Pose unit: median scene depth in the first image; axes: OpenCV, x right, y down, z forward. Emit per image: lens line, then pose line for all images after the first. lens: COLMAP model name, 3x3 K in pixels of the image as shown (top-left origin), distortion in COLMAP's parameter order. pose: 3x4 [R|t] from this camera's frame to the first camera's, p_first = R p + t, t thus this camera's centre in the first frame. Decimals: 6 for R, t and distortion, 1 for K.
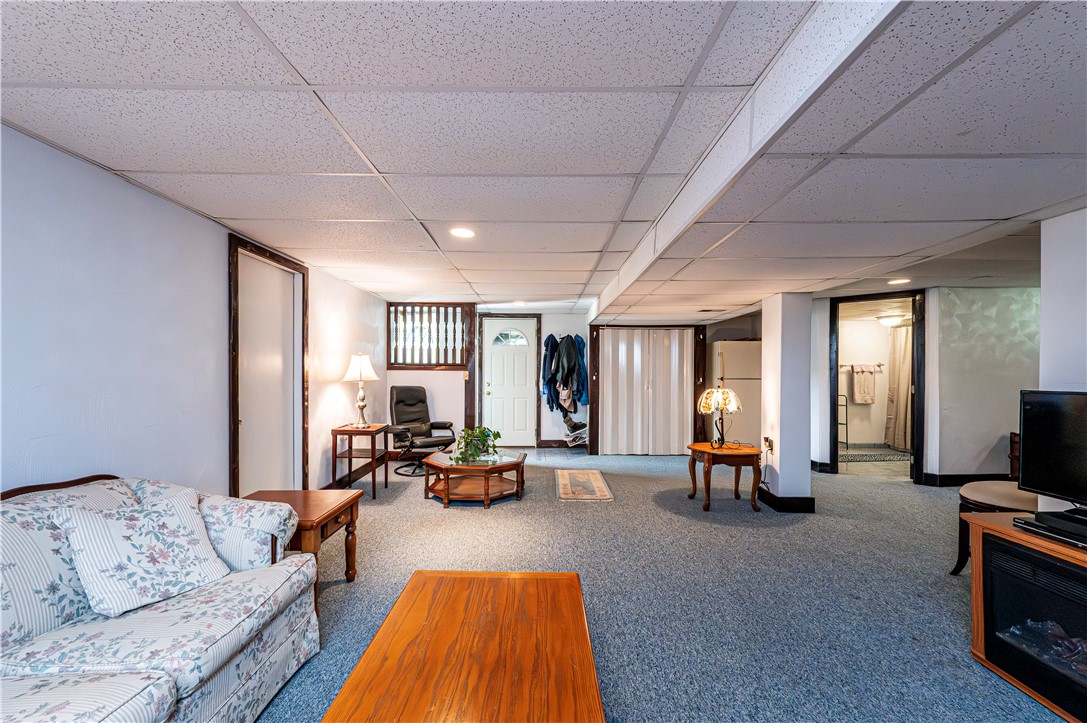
lens RADIAL K [[426.6, 0, 545.1], [0, 426.6, 374.0], [0, 0, 1]] dist [-0.000176, -0.000020]
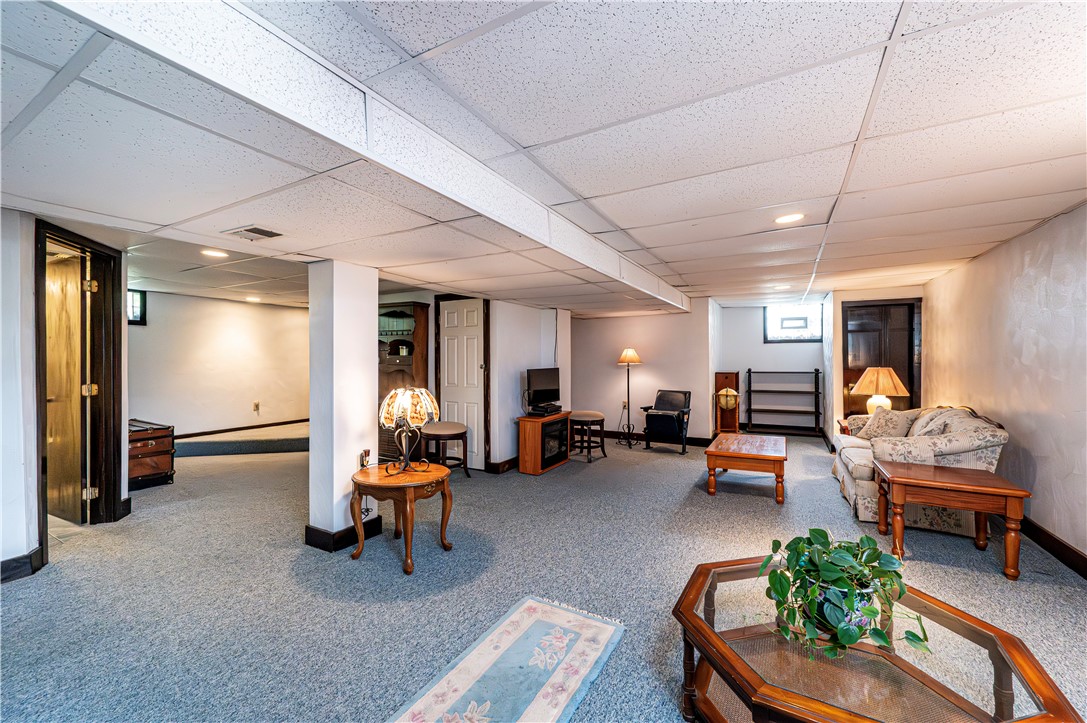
lens RADIAL K [[431.5, 0, 549.2], [0, 431.5, 356.0], [0, 0, 1]] dist [0.000286, -0.000026]
pose [[-0.870573, 0.007468, 0.491983, -0.081203], [0.006772, 0.999972, -0.003196, -0.007098], [-0.491993, 0.000550, -0.870599, 0.866616]]
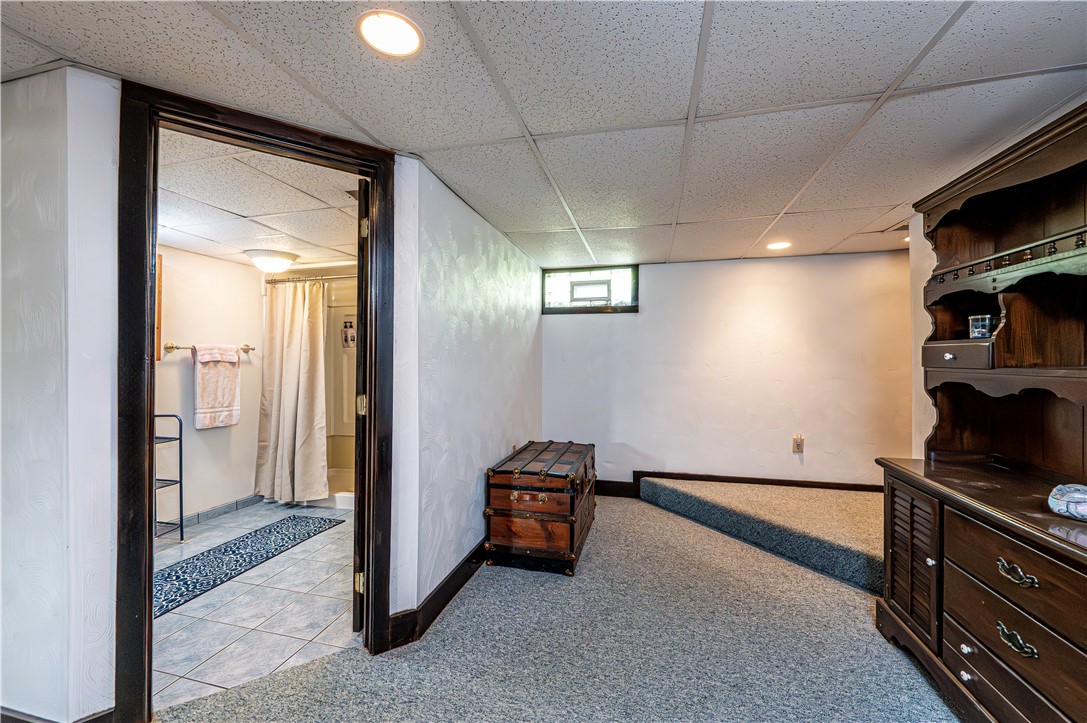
lens RADIAL K [[439.2, 0, 545.0], [0, 439.2, 363.7], [0, 0, 1]] dist [0.001220, 0.000054]
pose [[0.254317, 0.007684, 0.967090, 0.359162], [0.001771, 0.999963, -0.008411, 0.001826], [-0.967119, 0.003852, 0.254294, 0.514796]]
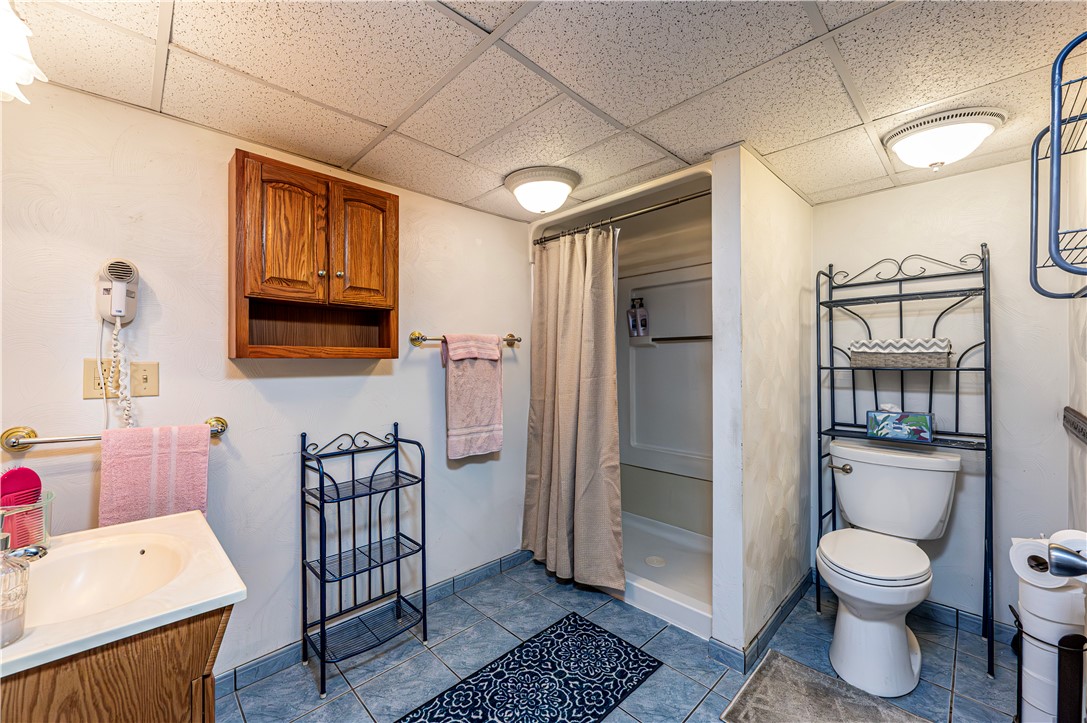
lens RADIAL K [[446.5, 0, 525.6], [0, 446.5, 362.0], [0, 0, 1]] dist [-0.000506, 0.000172]
pose [[0.751199, 0.000582, 0.660076, 0.551549], [0.003616, 0.999981, -0.004997, -0.001093], [-0.660066, 0.006140, 0.751182, 0.718840]]
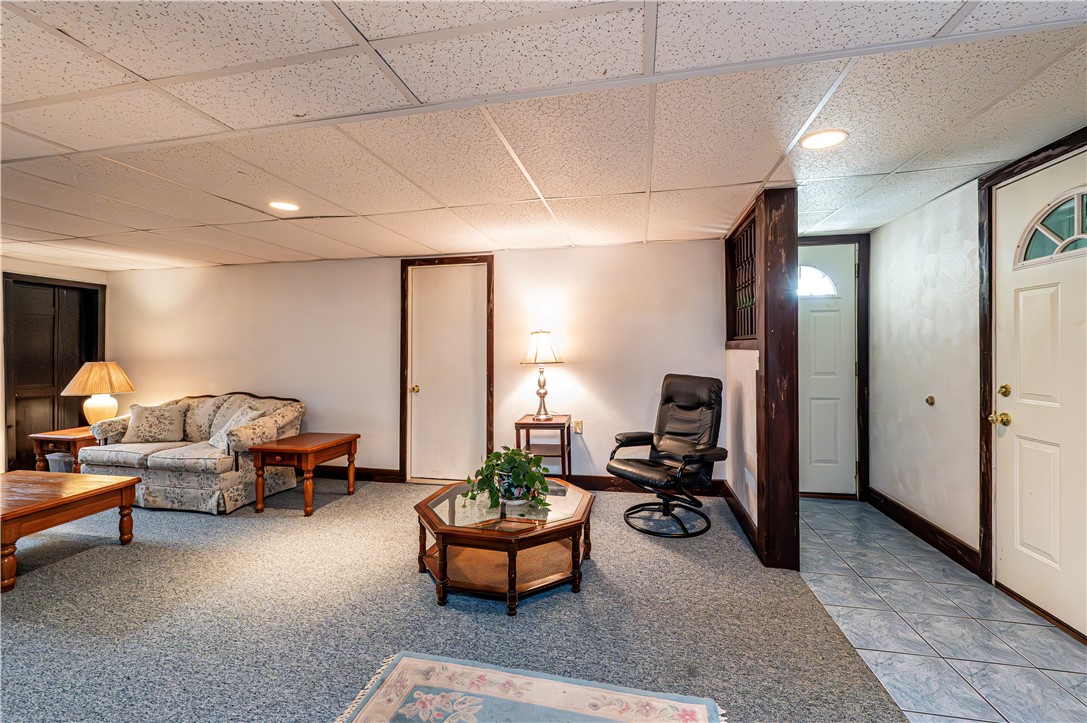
lens RADIAL K [[431.5, 0, 549.2], [0, 431.5, 356.0], [0, 0, 1]] dist [0.000286, -0.000026]
pose [[-0.214902, 0.010790, -0.976576, 0.246161], [-0.003373, 0.999925, 0.011790, -0.004597], [0.976630, 0.005828, -0.214849, 0.729885]]
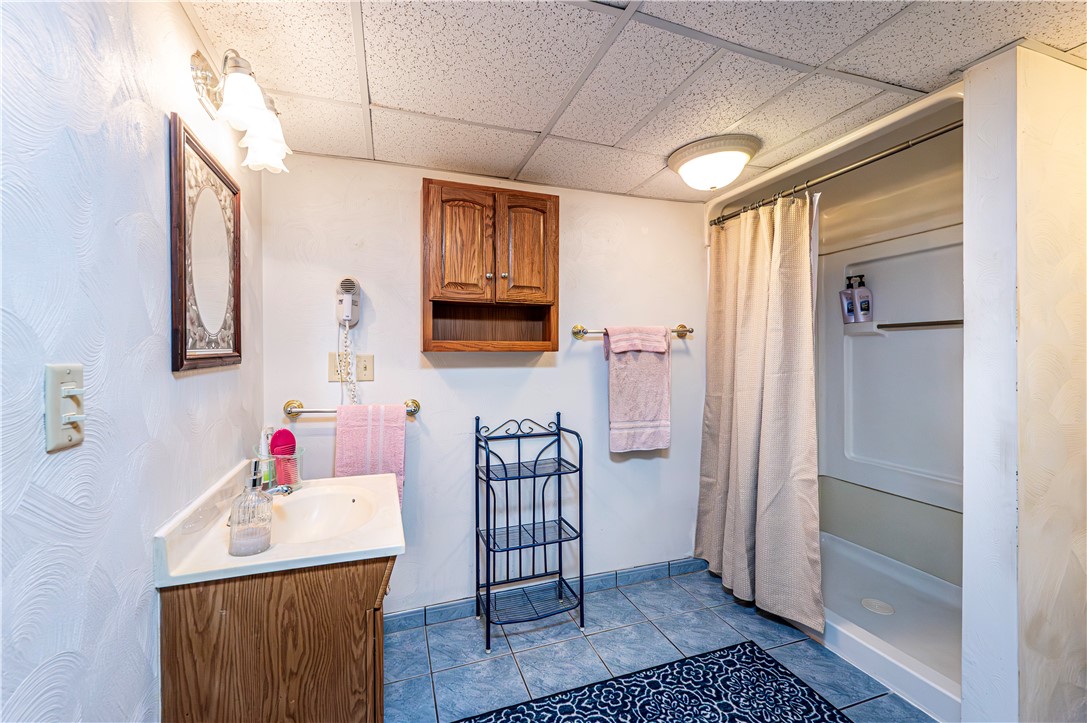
lens RADIAL K [[434.2, 0, 513.1], [0, 434.2, 355.8], [0, 0, 1]] dist [0.000739, -0.000305]
pose [[0.964307, -0.000111, 0.264785, 0.572570], [0.000374, 0.999999, -0.000943, -0.001747], [-0.264785, 0.001008, 0.964307, 0.714465]]
